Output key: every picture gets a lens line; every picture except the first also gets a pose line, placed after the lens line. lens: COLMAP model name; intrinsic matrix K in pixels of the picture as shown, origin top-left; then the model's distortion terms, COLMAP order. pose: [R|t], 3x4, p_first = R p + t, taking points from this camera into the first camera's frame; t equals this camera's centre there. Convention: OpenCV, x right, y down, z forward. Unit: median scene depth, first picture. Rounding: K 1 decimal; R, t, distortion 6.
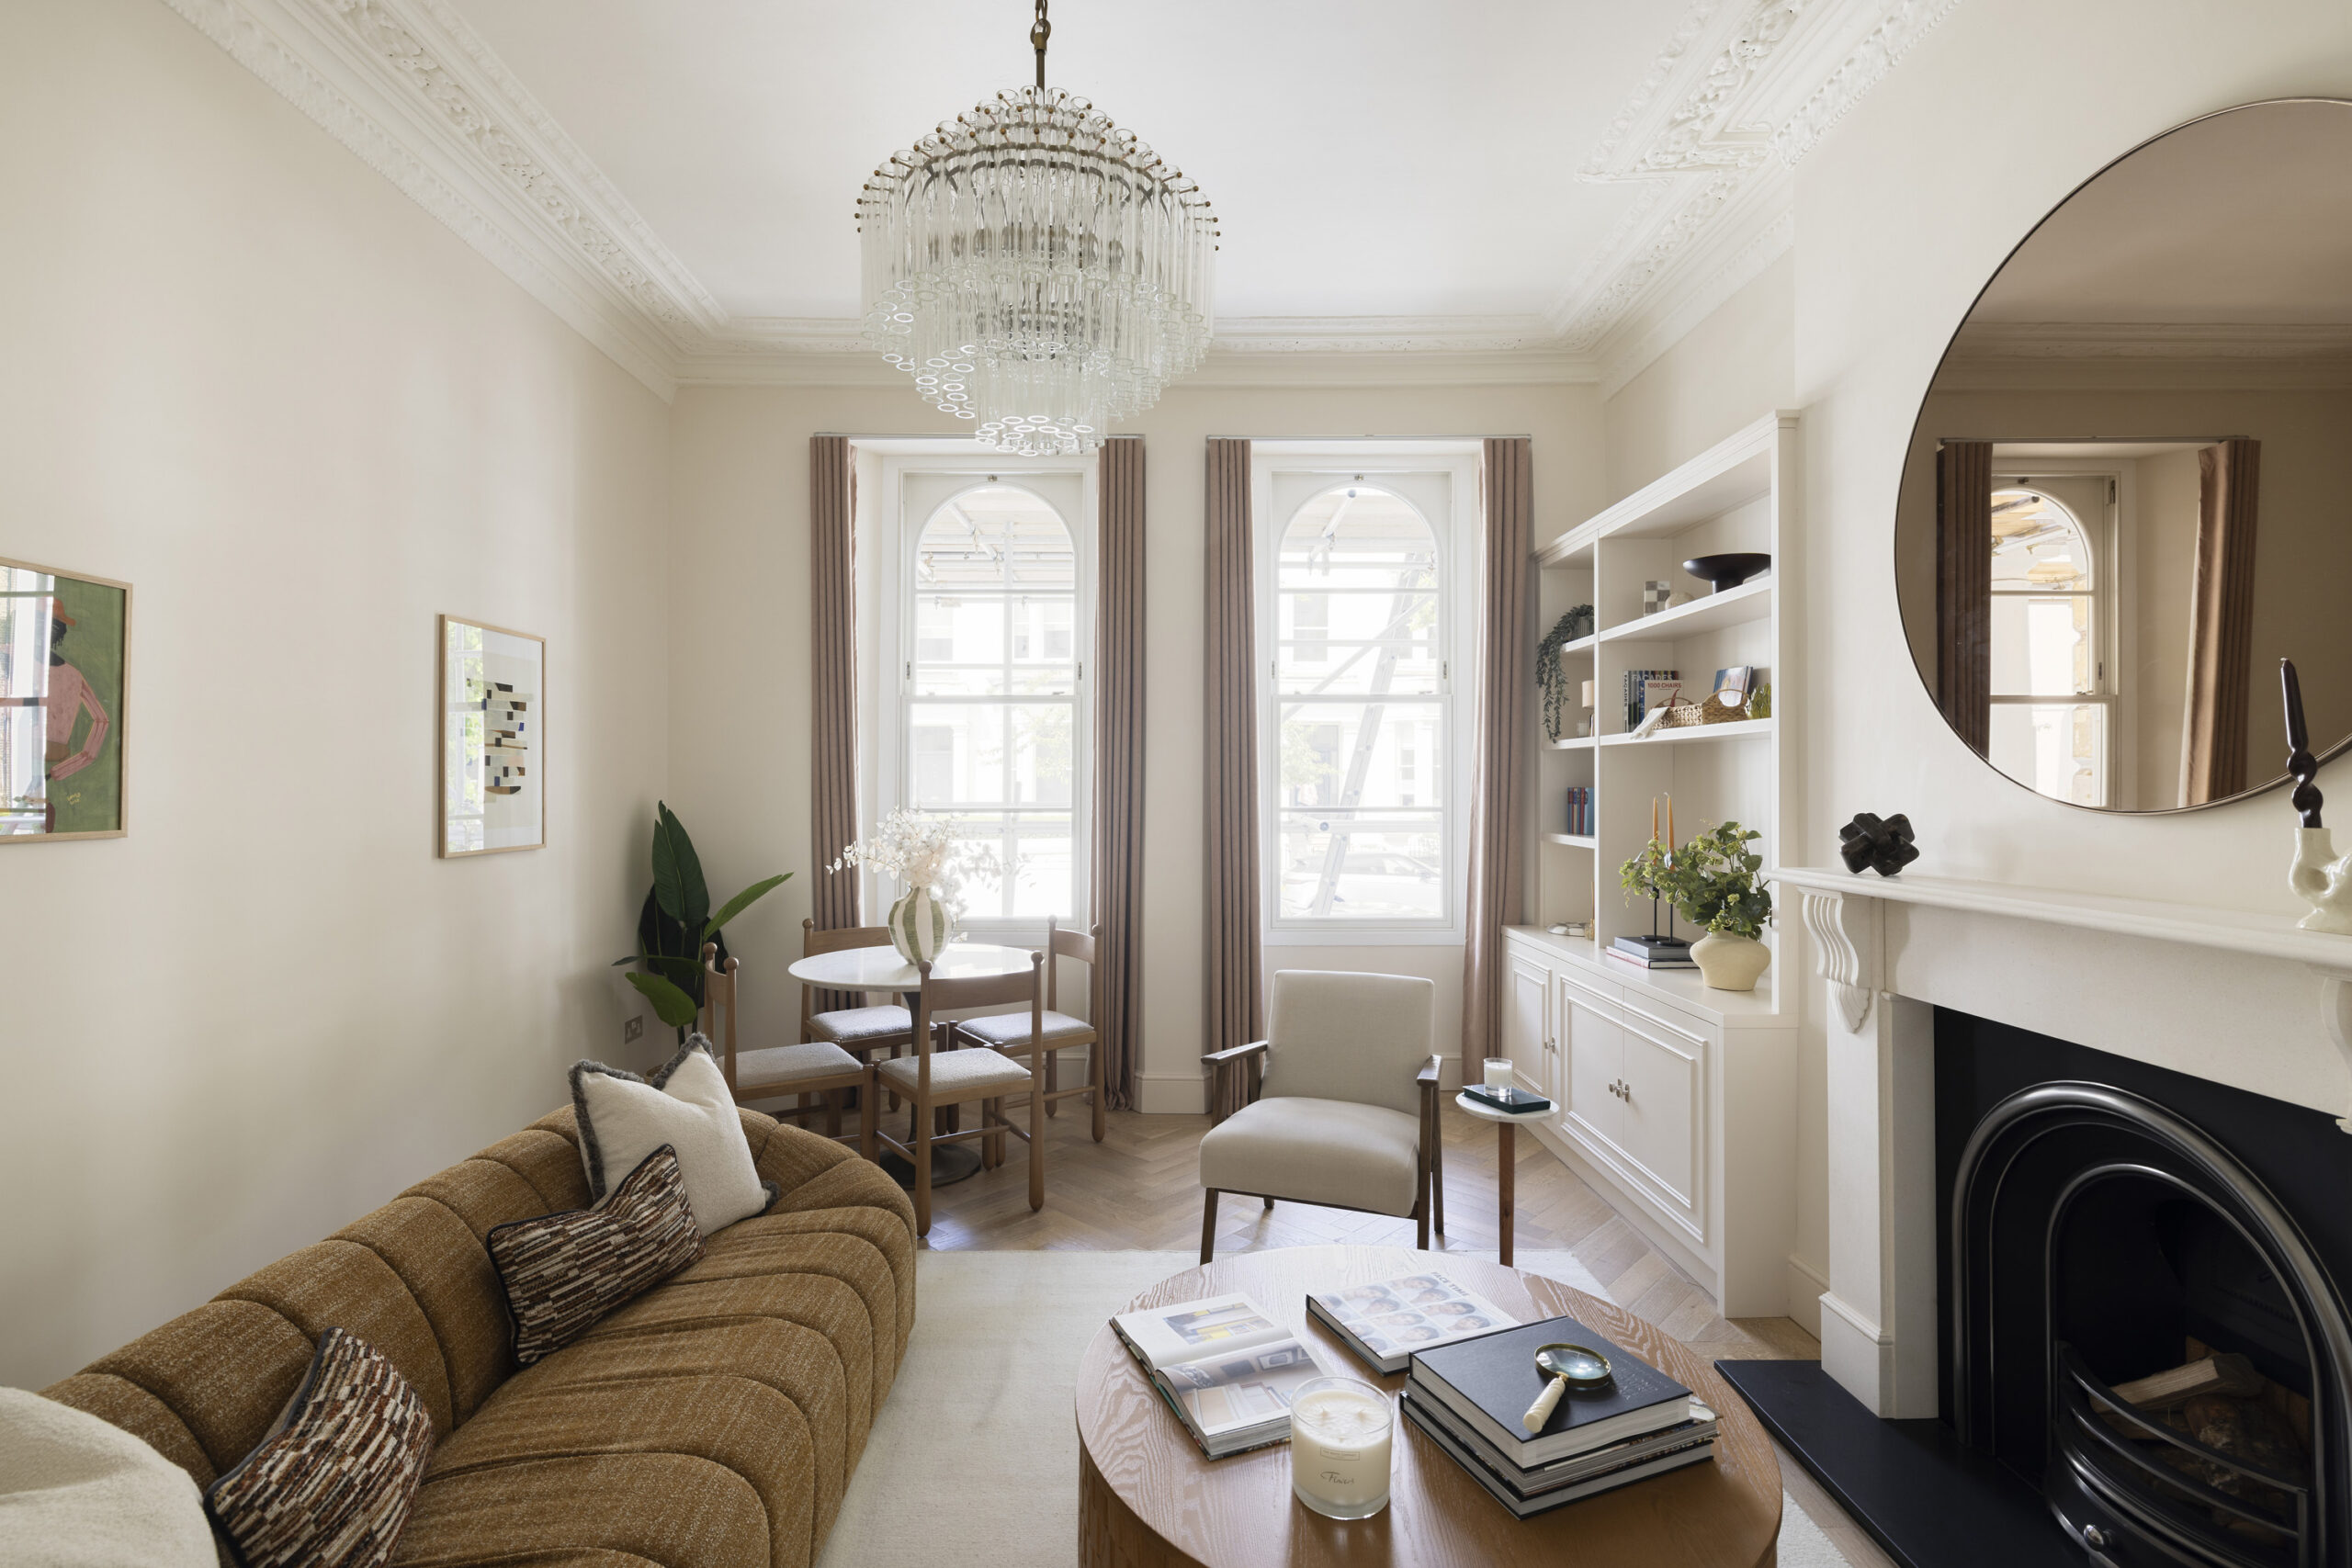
lens RADIAL K [[1068.9, 0, 1177.8], [0, 1068.9, 766.0], [0, 0, 1]] dist [-0.000141, -0.000535]
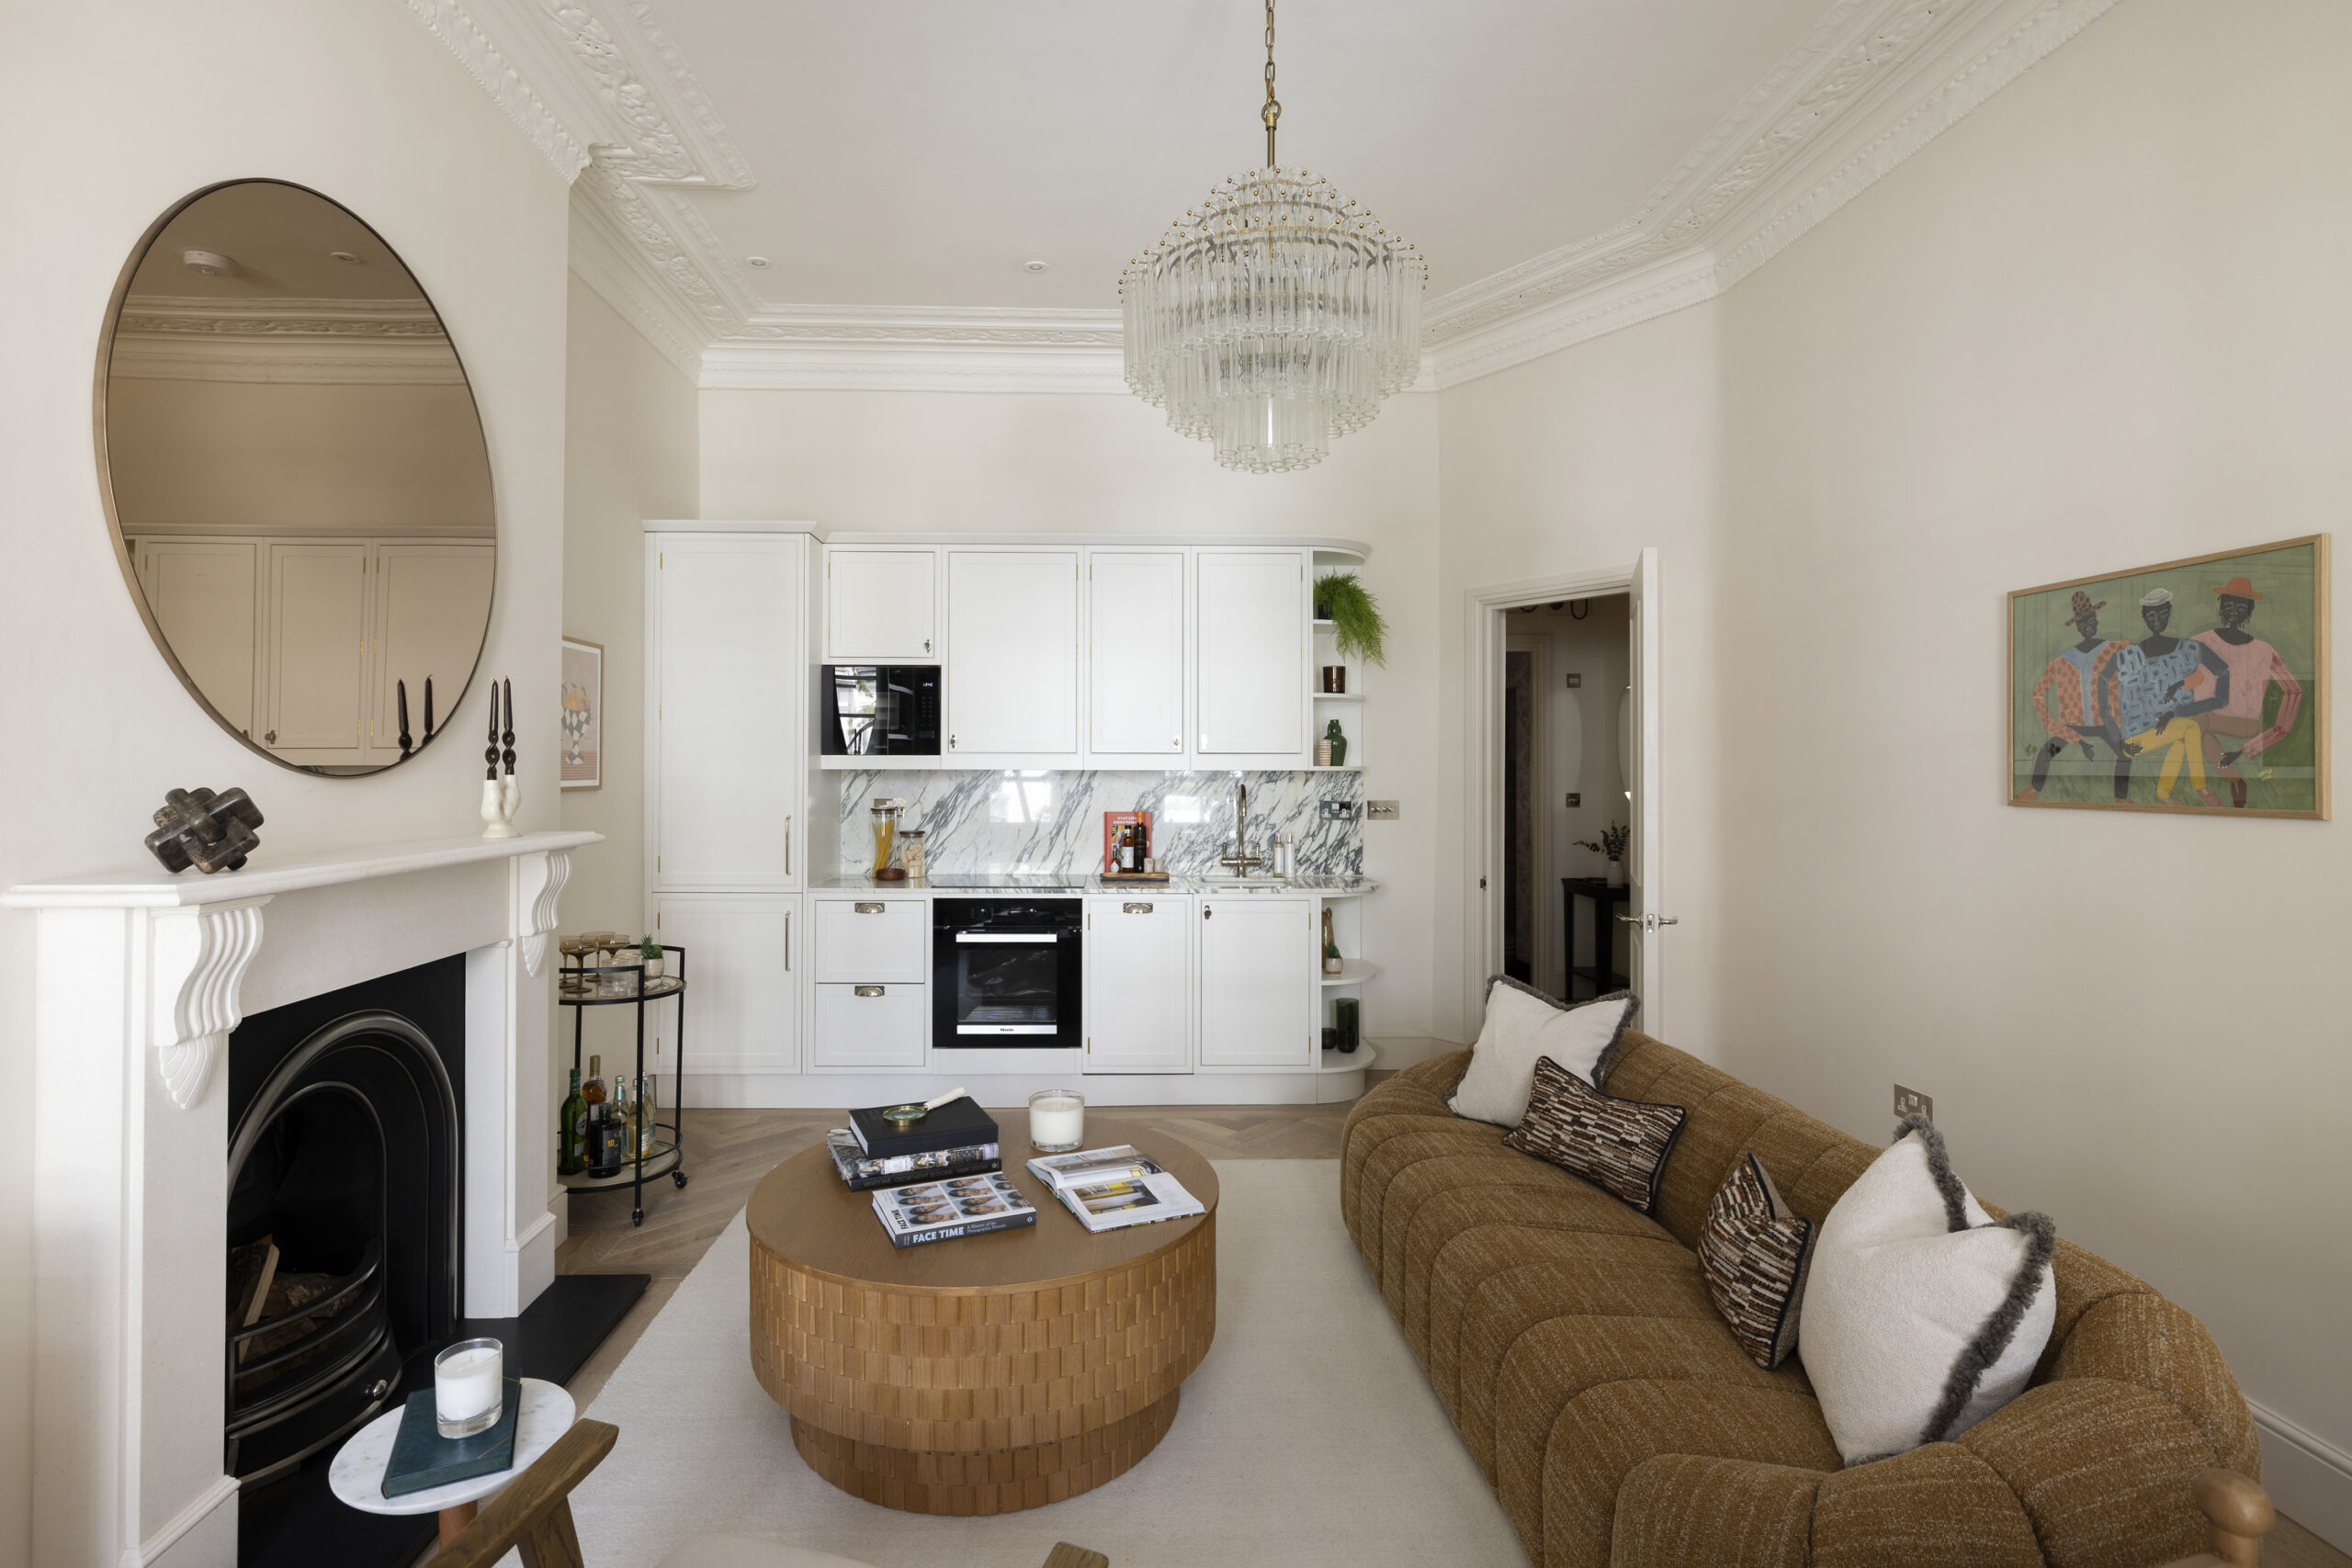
lens RADIAL K [[1140.7, 0, 1165.5], [0, 1140.7, 759.0], [0, 0, 1]] dist [0.000611, 0.000038]
pose [[-0.999465, -0.003500, -0.032526, 0.020209], [-0.002853, 0.999798, -0.019907, 0.032806], [0.032589, -0.019804, -0.999273, 1.856080]]
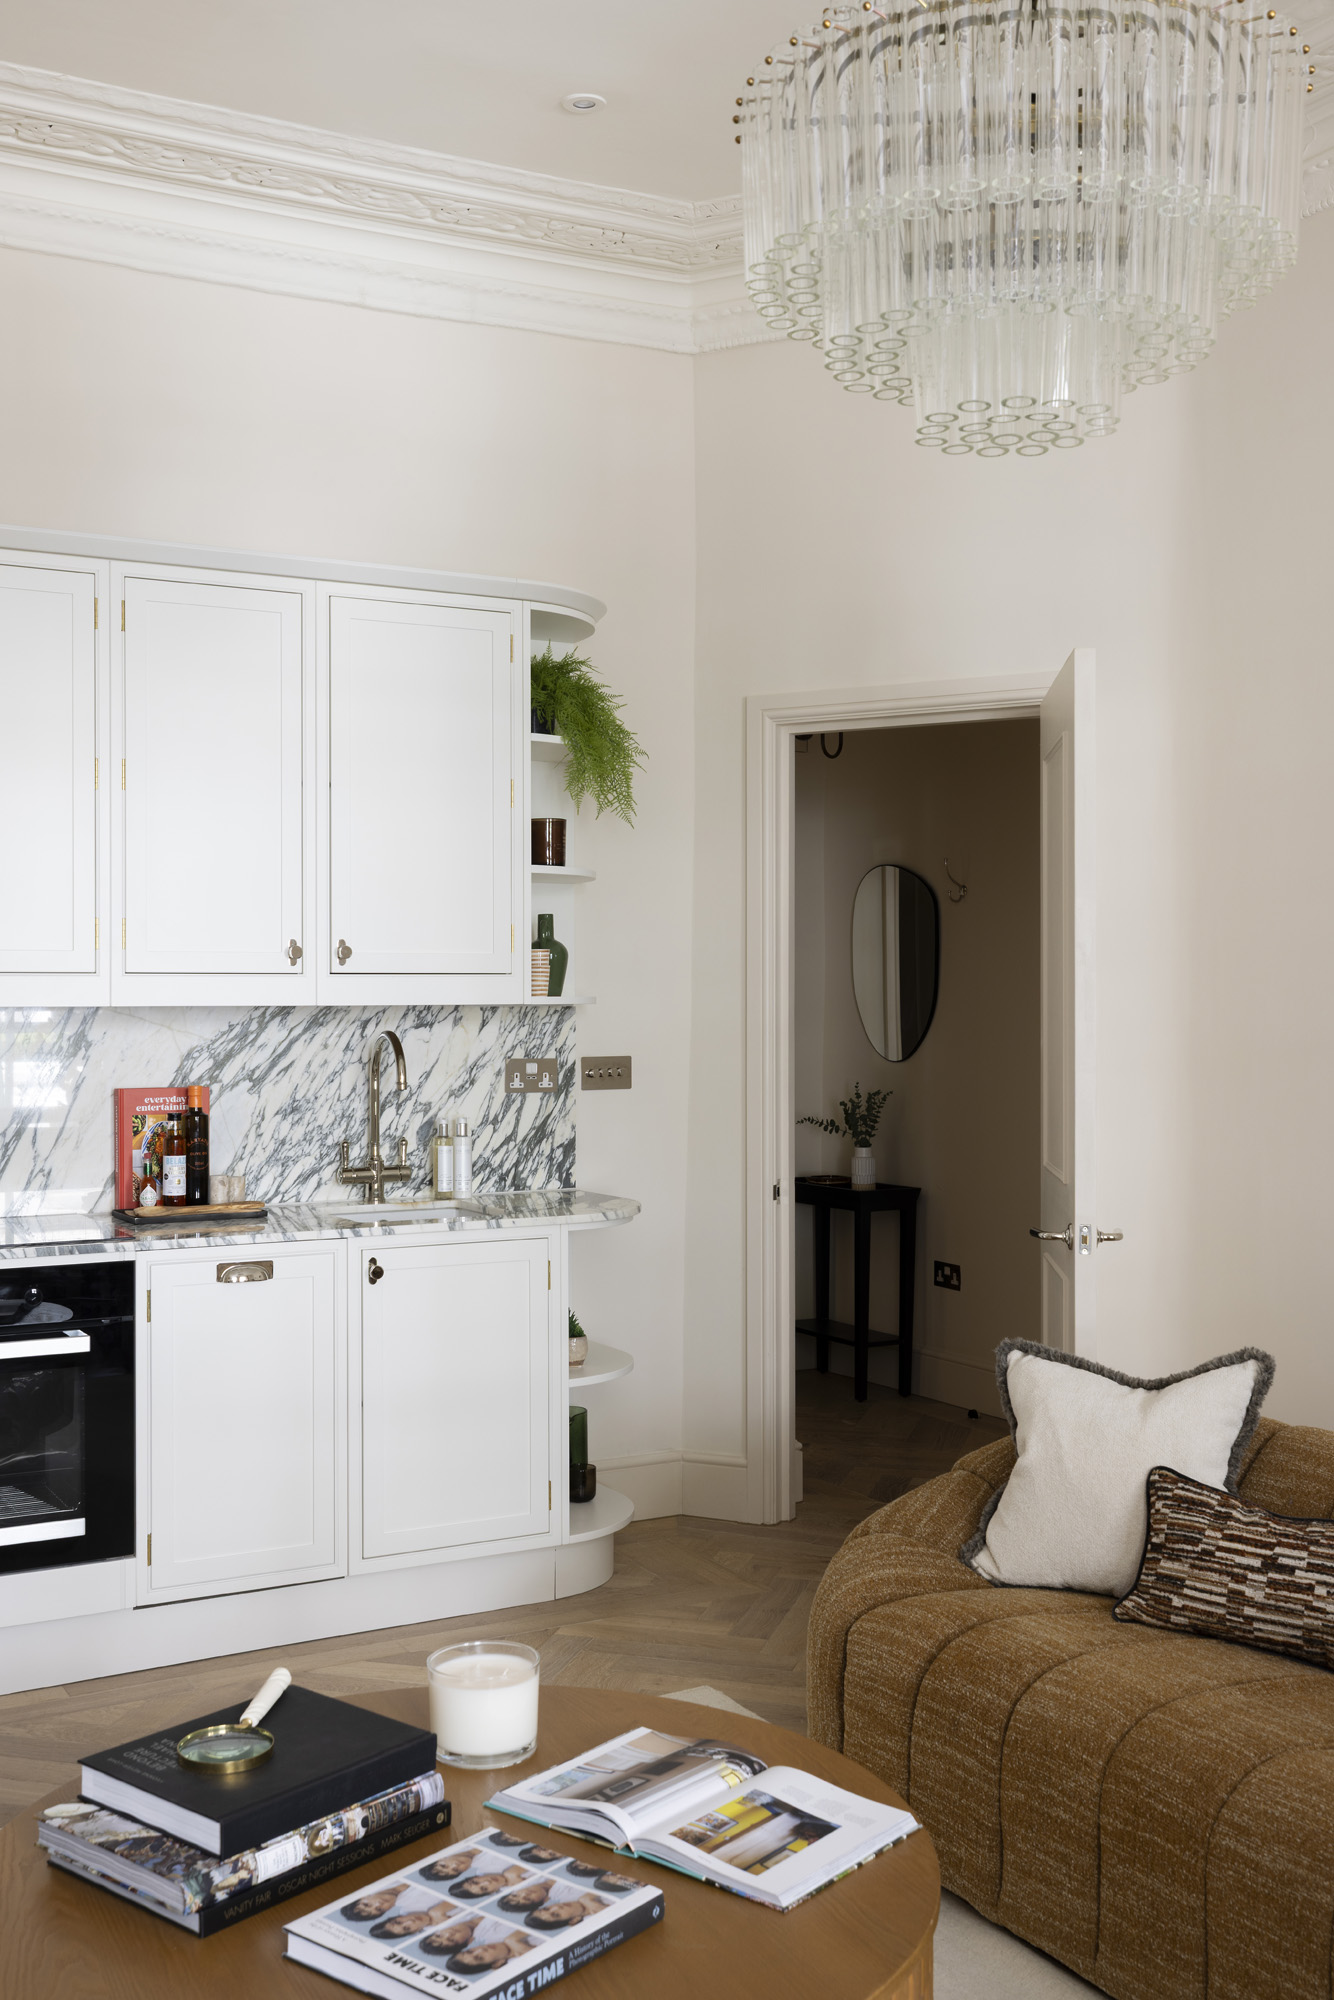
lens RADIAL K [[1948.3, 0, 669.6], [0, 1948.3, 1000.0], [0, 0, 1]] dist [-0.013833, 0.087347]
pose [[-0.879234, 0.001908, -0.476386, 0.503215], [0.009204, 0.999873, -0.012984, 0.034148], [0.476301, -0.015800, -0.879140, 1.592779]]
